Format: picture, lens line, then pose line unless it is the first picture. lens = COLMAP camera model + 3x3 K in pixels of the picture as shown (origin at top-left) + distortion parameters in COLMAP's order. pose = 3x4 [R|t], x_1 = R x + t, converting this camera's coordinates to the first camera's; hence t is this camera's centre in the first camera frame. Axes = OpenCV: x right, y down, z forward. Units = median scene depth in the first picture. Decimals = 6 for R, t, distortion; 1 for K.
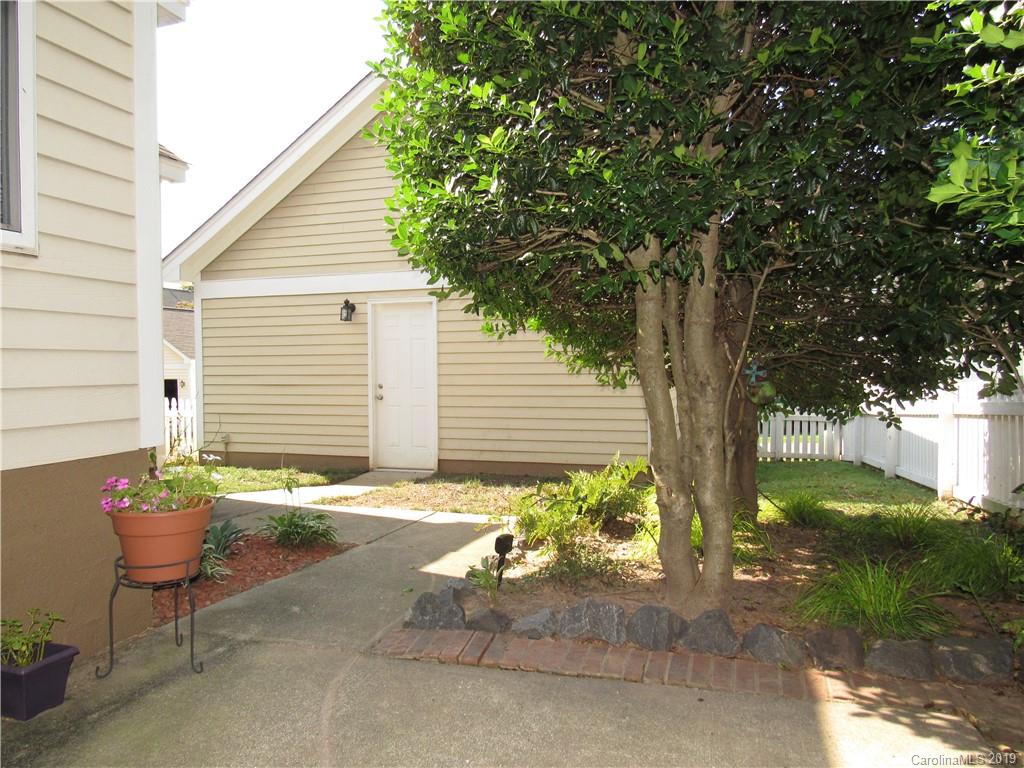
lens RADIAL K [[725.2, 0, 512.5], [0, 725.2, 389.7], [0, 0, 1]] dist [-0.029350, 0.000158]
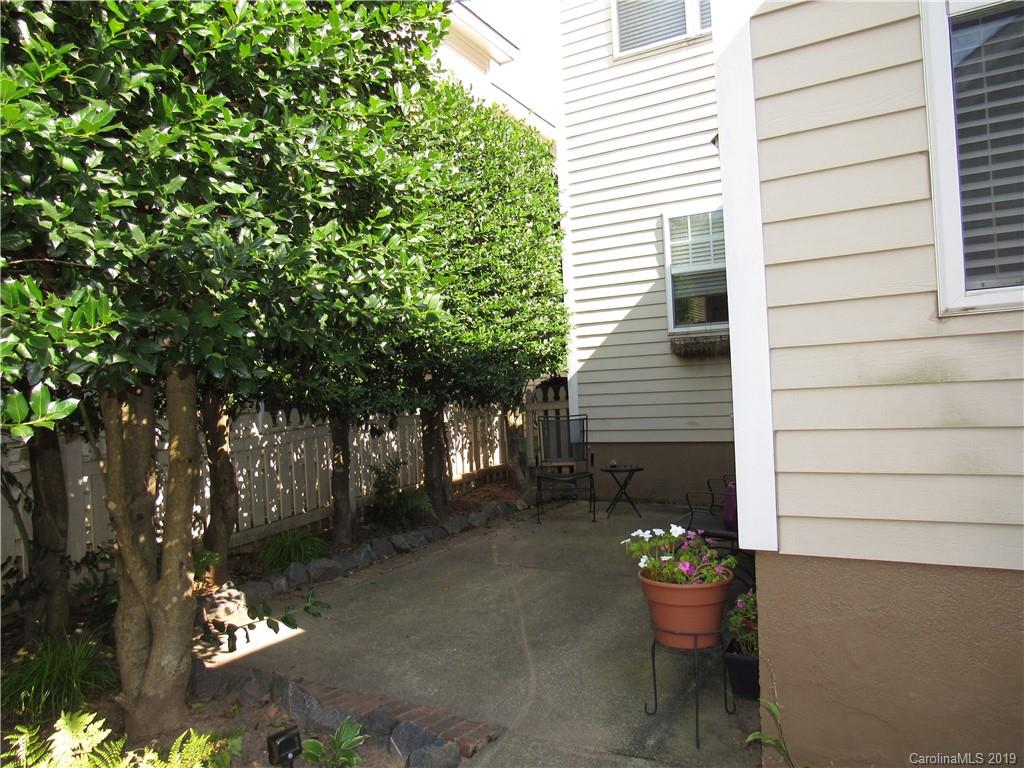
lens RADIAL K [[725.2, 0, 512.5], [0, 725.2, 389.7], [0, 0, 1]] dist [-0.029350, 0.000158]
pose [[-0.975641, 0.042176, 0.215280, -0.562492], [0.045167, 0.998939, 0.008991, -0.153377], [-0.214673, 0.018495, -0.976511, 2.443690]]
